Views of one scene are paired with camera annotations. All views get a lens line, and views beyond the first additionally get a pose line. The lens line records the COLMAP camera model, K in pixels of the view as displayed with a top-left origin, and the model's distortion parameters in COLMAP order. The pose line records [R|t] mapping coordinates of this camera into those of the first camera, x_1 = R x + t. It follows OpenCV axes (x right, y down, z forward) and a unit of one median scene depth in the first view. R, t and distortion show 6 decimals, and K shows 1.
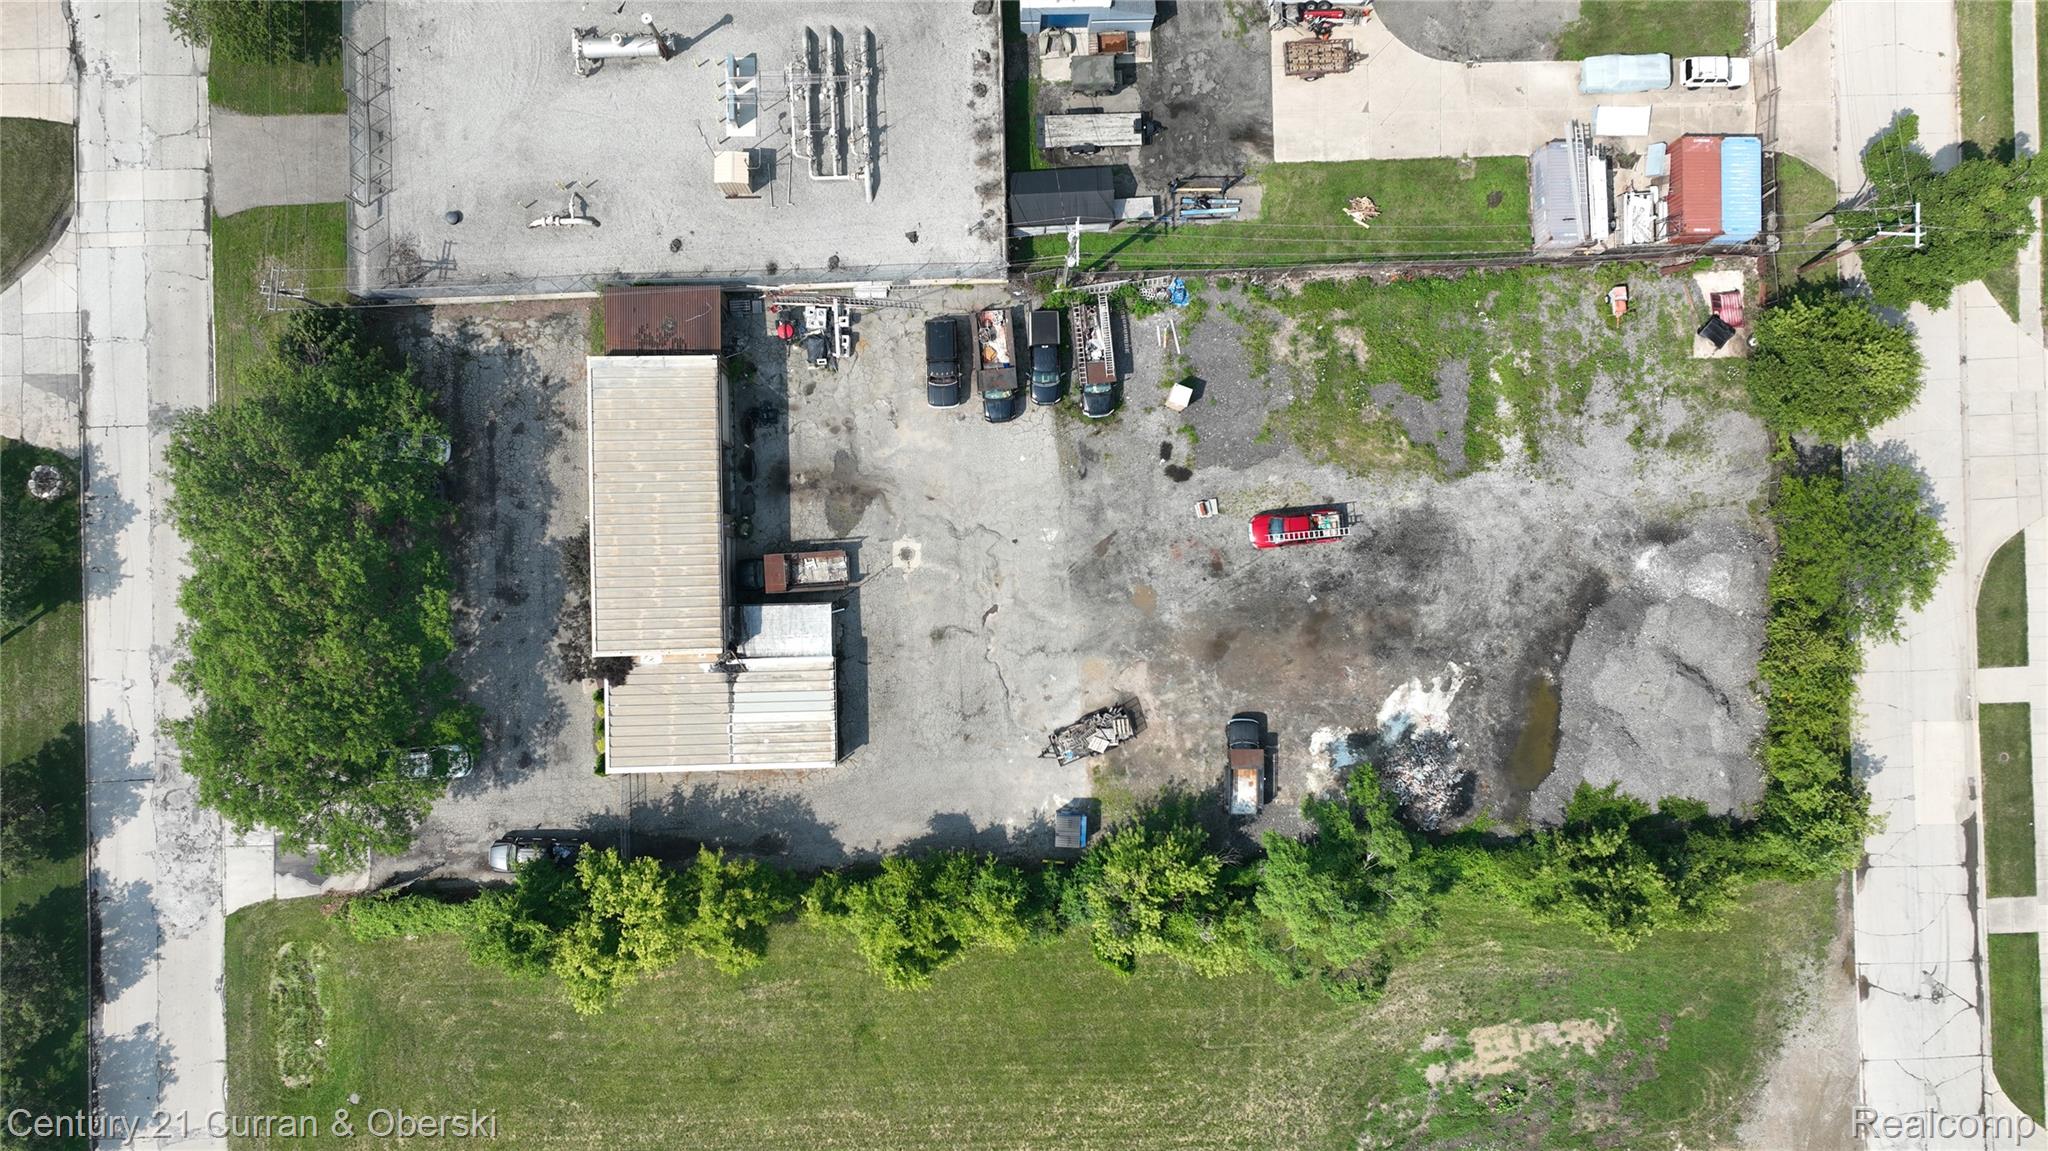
lens RADIAL K [[1446.8, 0, 1029.5], [0, 1446.8, 570.0], [0, 0, 1]] dist [0.004497, 0.017109]
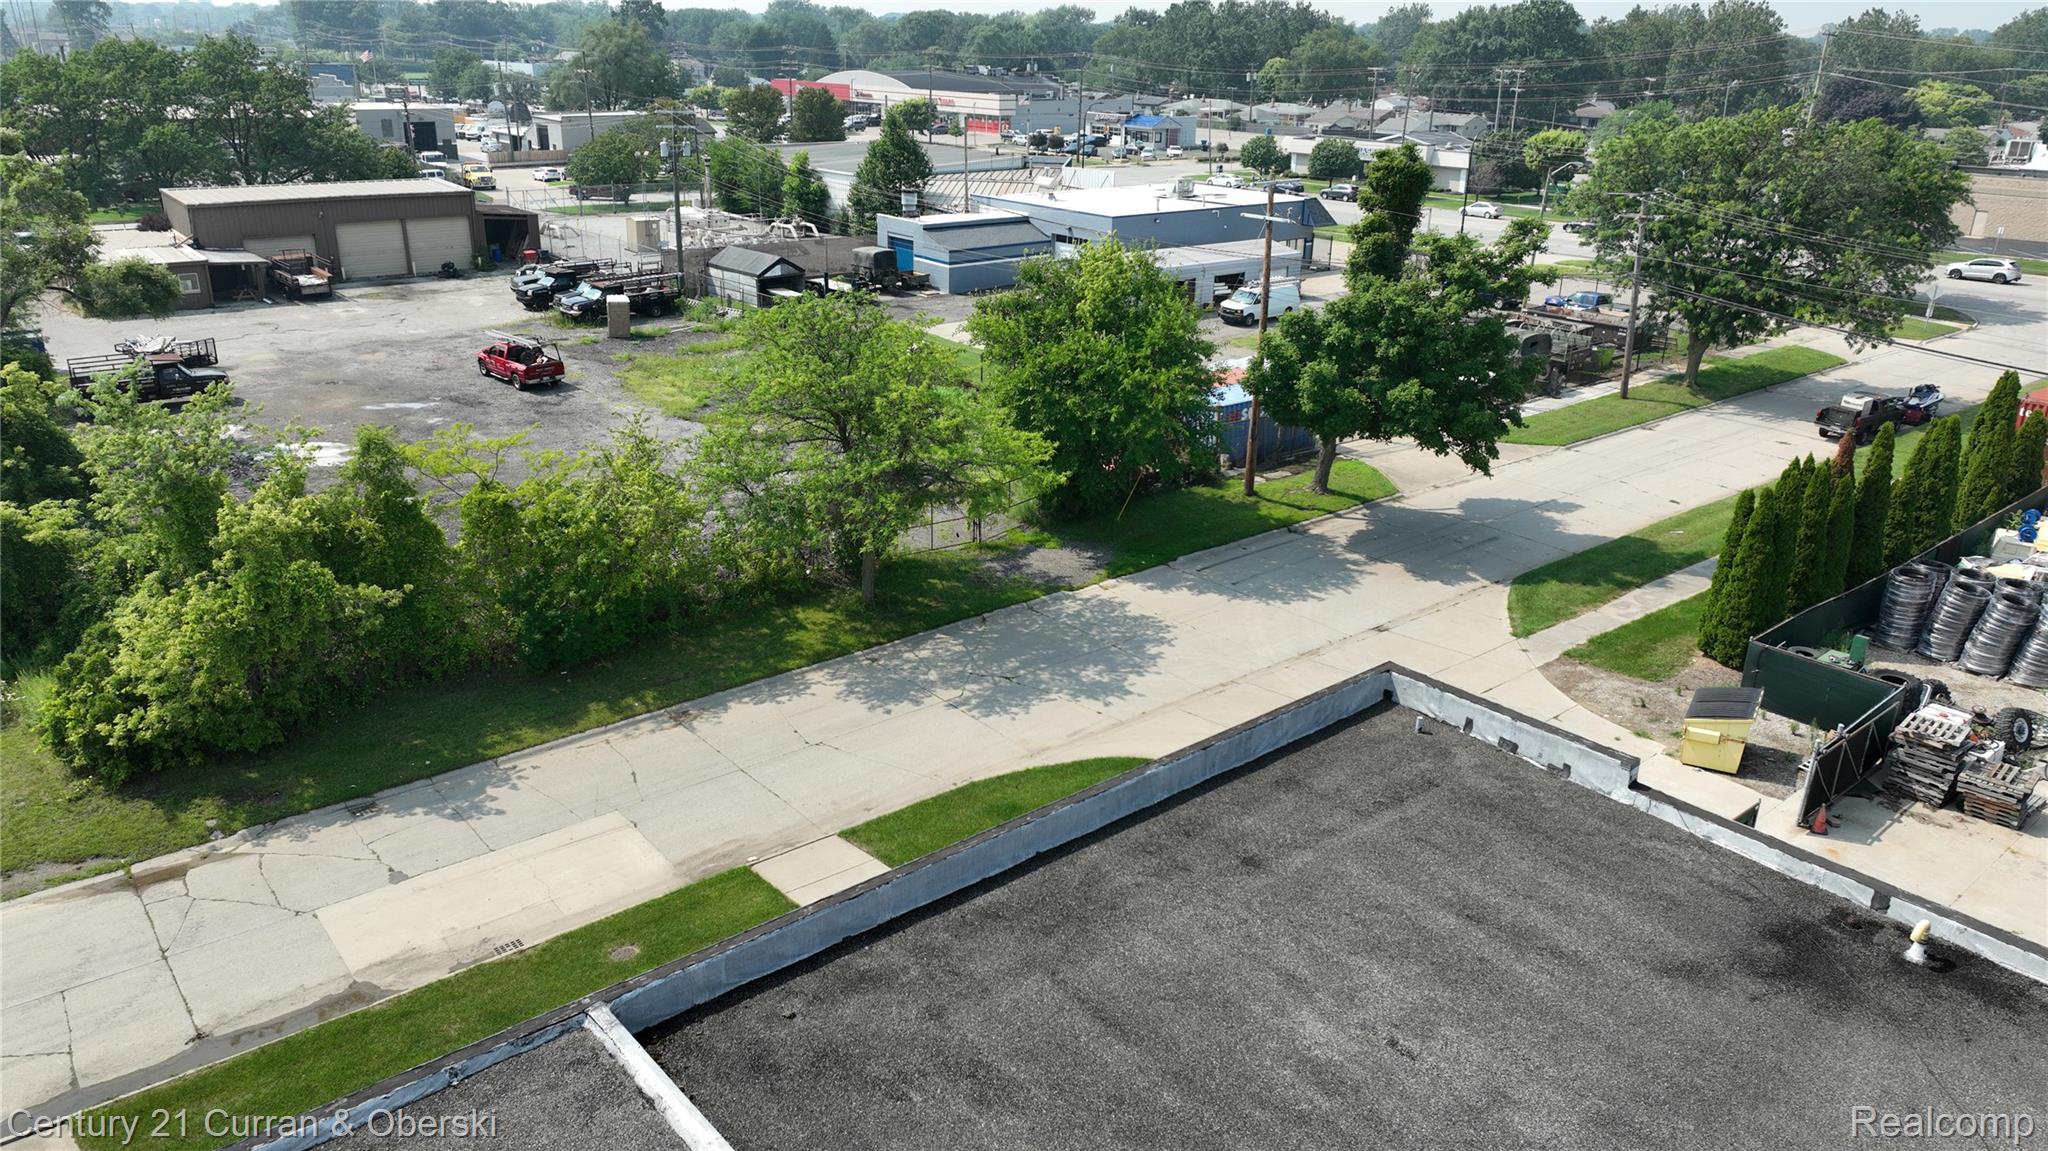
lens RADIAL K [[1446.8, 0, 1029.5], [0, 1446.8, 570.0], [0, 0, 1]] dist [0.004497, 0.017109]
pose [[0.616259, 0.266626, -0.741036, 0.944750], [-0.787540, 0.211202, -0.578942, 0.225596], [0.002147, 0.940375, 0.340133, 0.837738]]
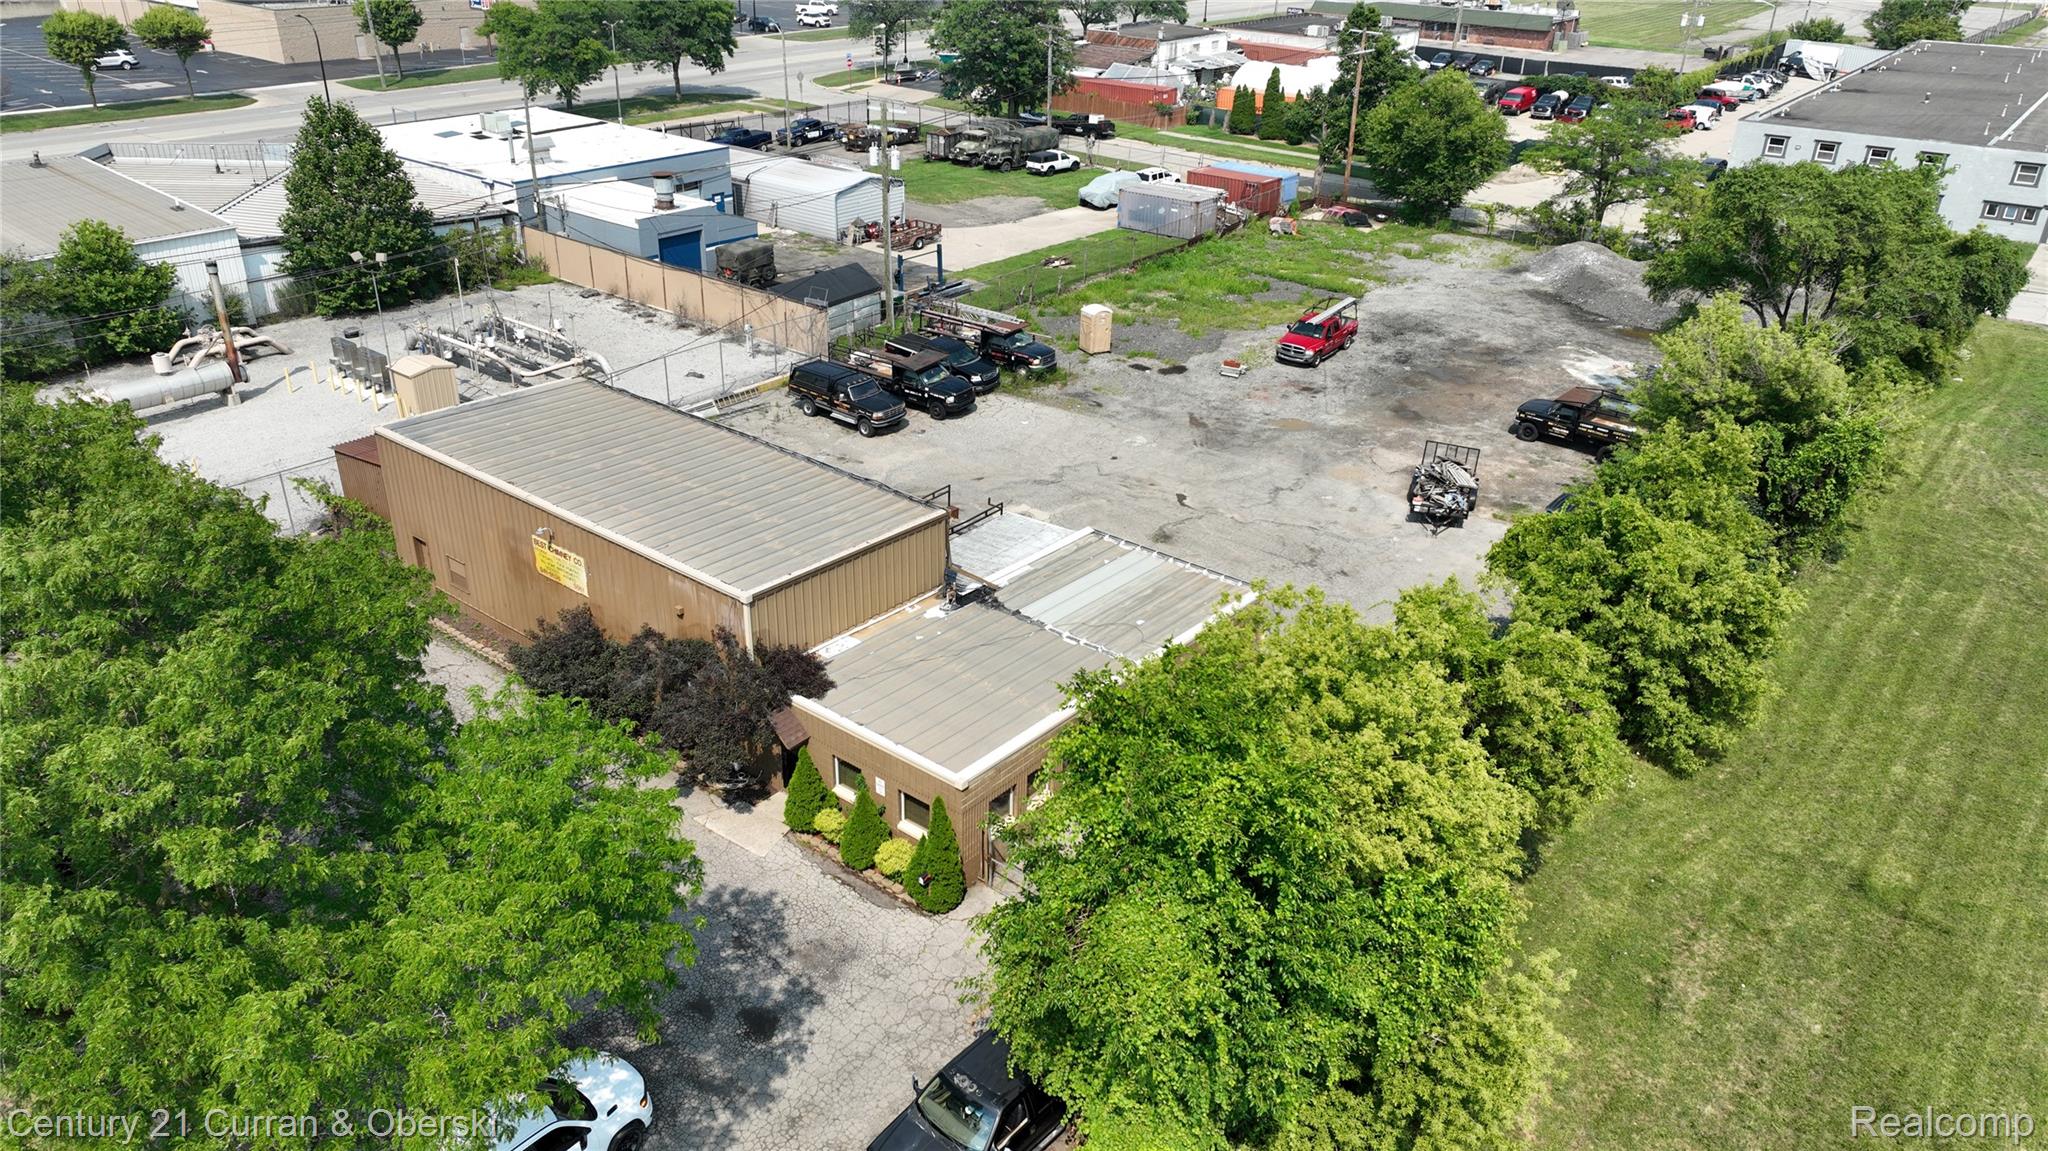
lens RADIAL K [[1446.8, 0, 1029.5], [0, 1446.8, 570.0], [0, 0, 1]] dist [0.004497, 0.017109]
pose [[0.645020, -0.347700, 0.680480, -0.498568], [0.763927, 0.315660, -0.562828, 0.335716], [-0.019105, 0.882872, 0.469224, 0.739623]]
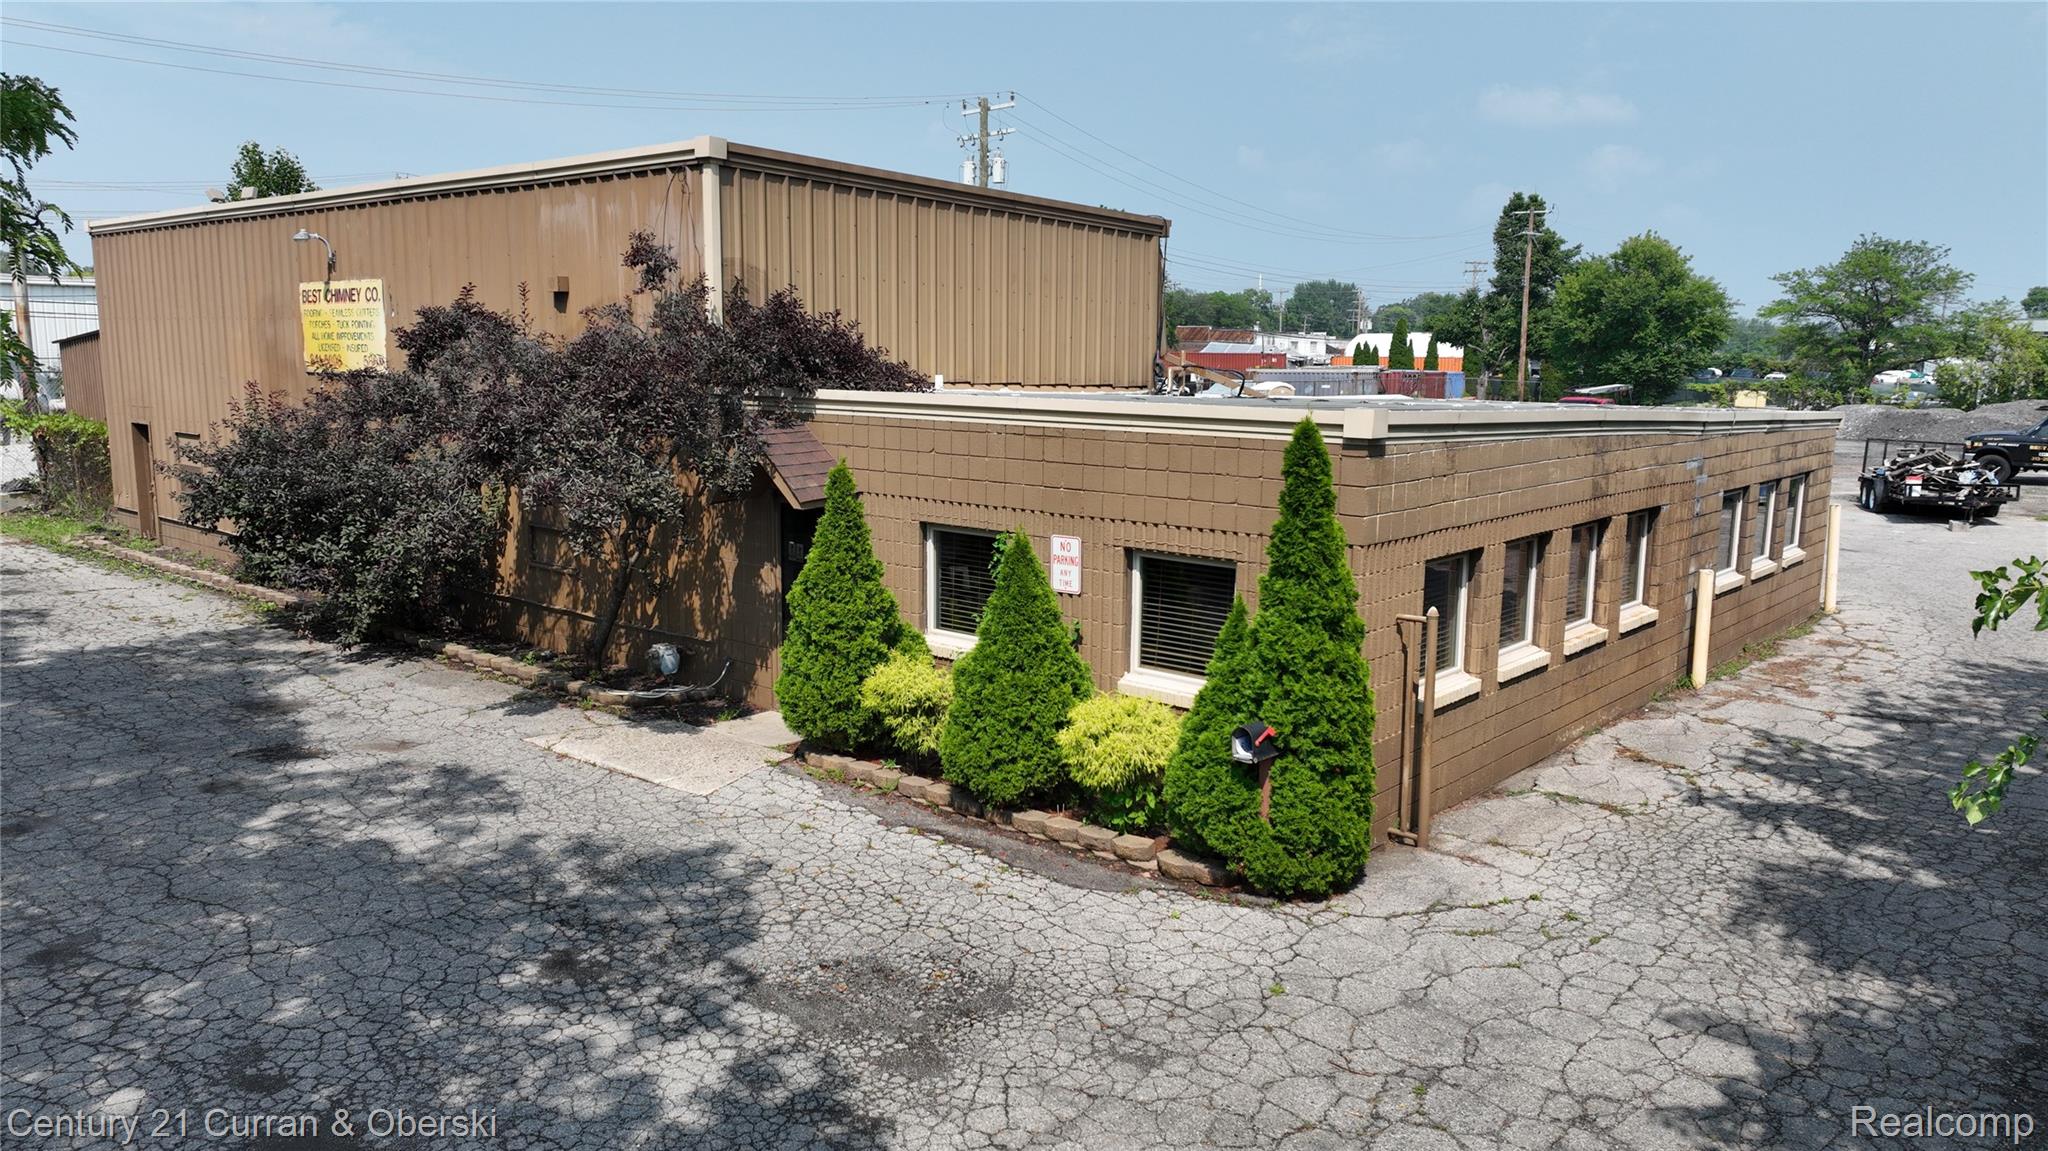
lens RADIAL K [[1446.8, 0, 1029.5], [0, 1446.8, 570.0], [0, 0, 1]] dist [0.004497, 0.017109]
pose [[0.669953, -0.127725, 0.731334, -0.377434], [0.742363, 0.125530, -0.658133, 0.188117], [-0.007745, 0.983834, 0.178918, 0.950233]]
